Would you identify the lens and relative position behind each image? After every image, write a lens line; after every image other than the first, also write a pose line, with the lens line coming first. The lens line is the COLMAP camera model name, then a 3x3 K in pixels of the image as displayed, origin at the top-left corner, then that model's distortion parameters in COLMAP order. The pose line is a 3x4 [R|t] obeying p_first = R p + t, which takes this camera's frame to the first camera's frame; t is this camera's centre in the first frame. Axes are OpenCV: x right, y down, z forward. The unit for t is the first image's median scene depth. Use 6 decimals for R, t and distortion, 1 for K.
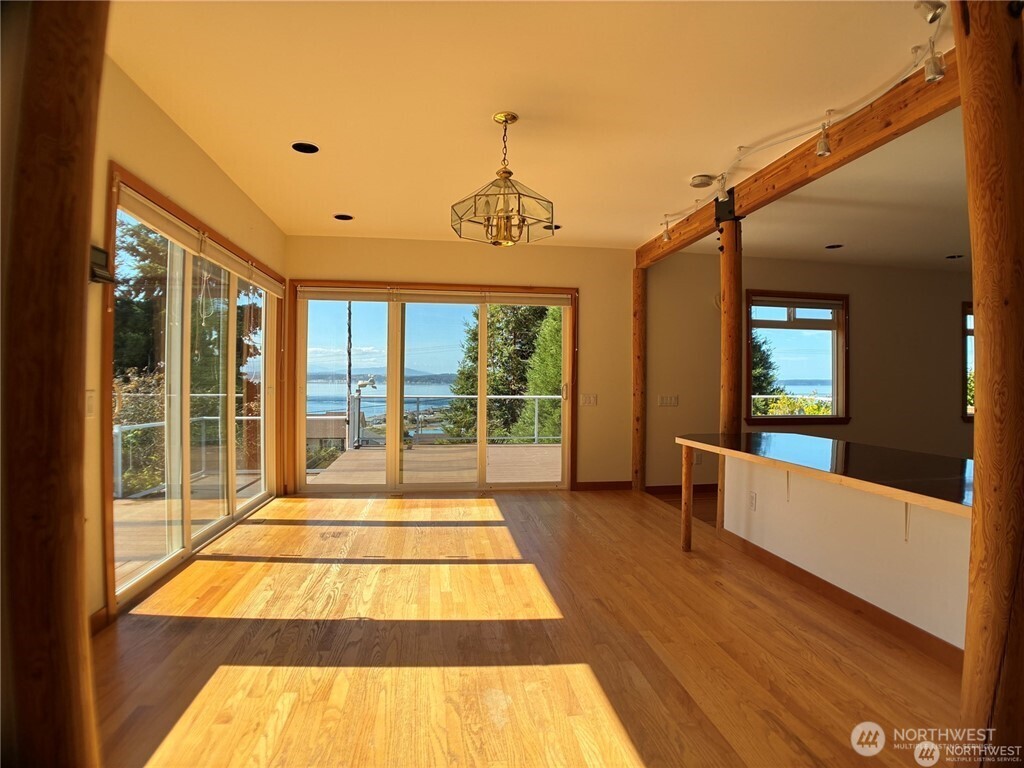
lens RADIAL K [[537.4, 0, 516.1], [0, 537.4, 379.9], [0, 0, 1]] dist [-0.103246, 0.024137]
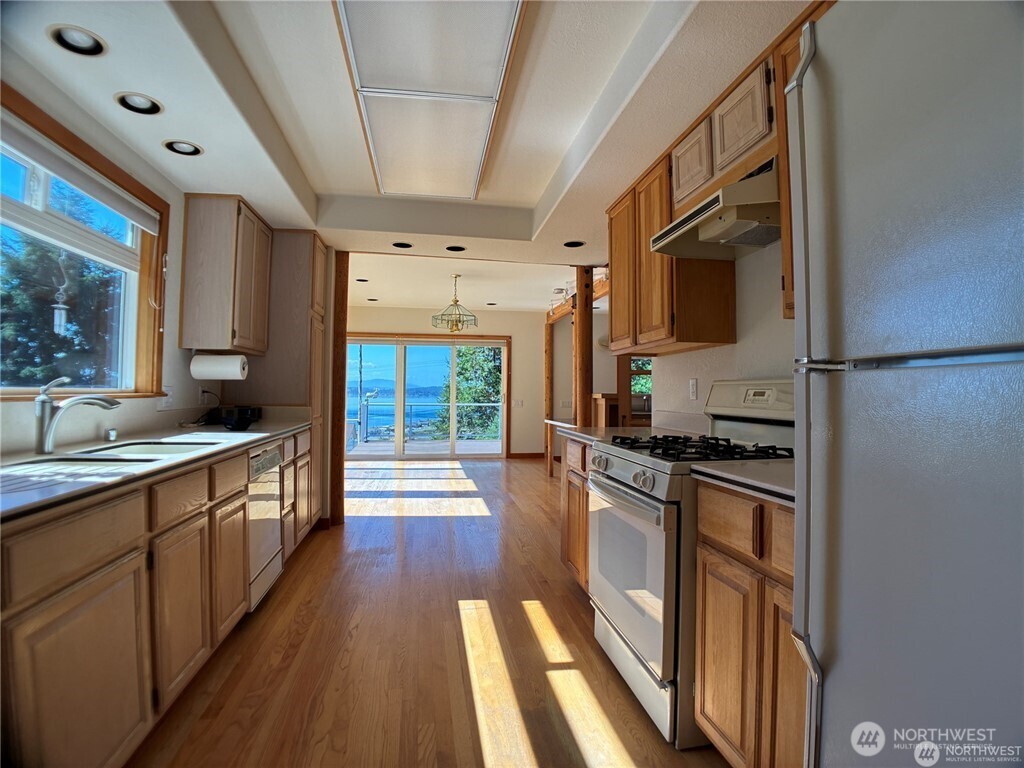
lens RADIAL K [[537.4, 0, 516.1], [0, 537.4, 379.9], [0, 0, 1]] dist [-0.103246, 0.024137]
pose [[0.999752, -0.002902, 0.022098, 0.093064], [0.003417, 0.999723, -0.023275, 0.002903], [-0.022024, 0.023345, 0.999485, -0.646370]]
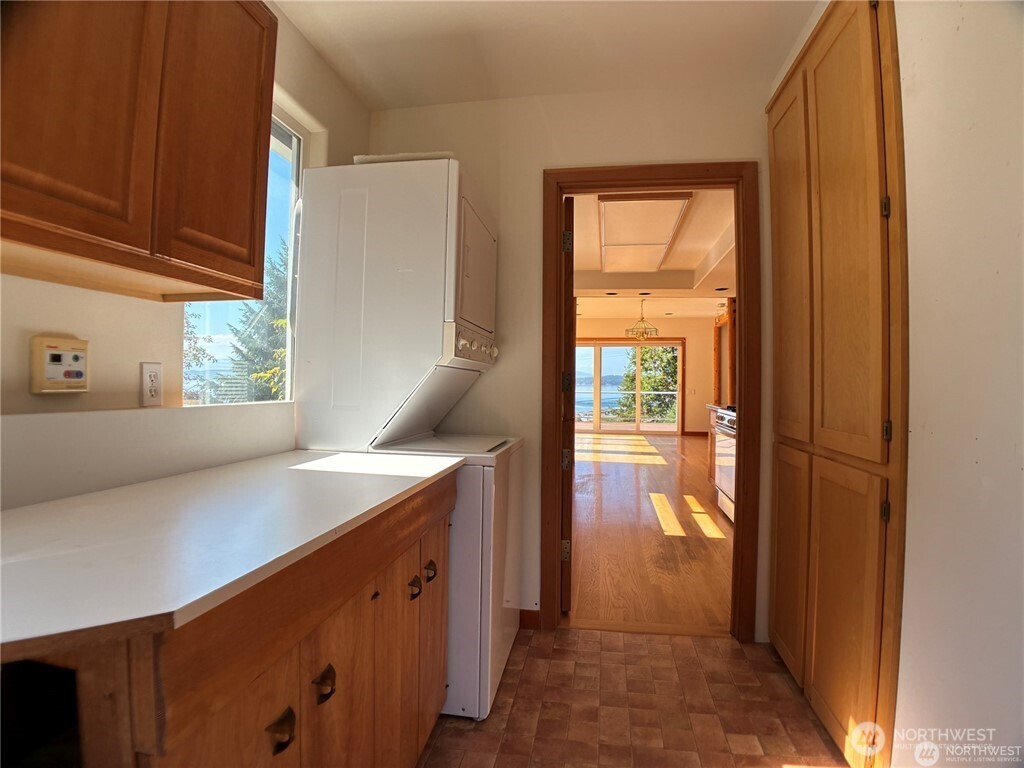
lens RADIAL K [[537.4, 0, 516.1], [0, 537.4, 379.9], [0, 0, 1]] dist [-0.103246, 0.024137]
pose [[0.953575, -0.003391, -0.301135, 0.109669], [0.002480, 0.999991, -0.003408, -0.002882], [0.301144, 0.002503, 0.953575, -1.132540]]
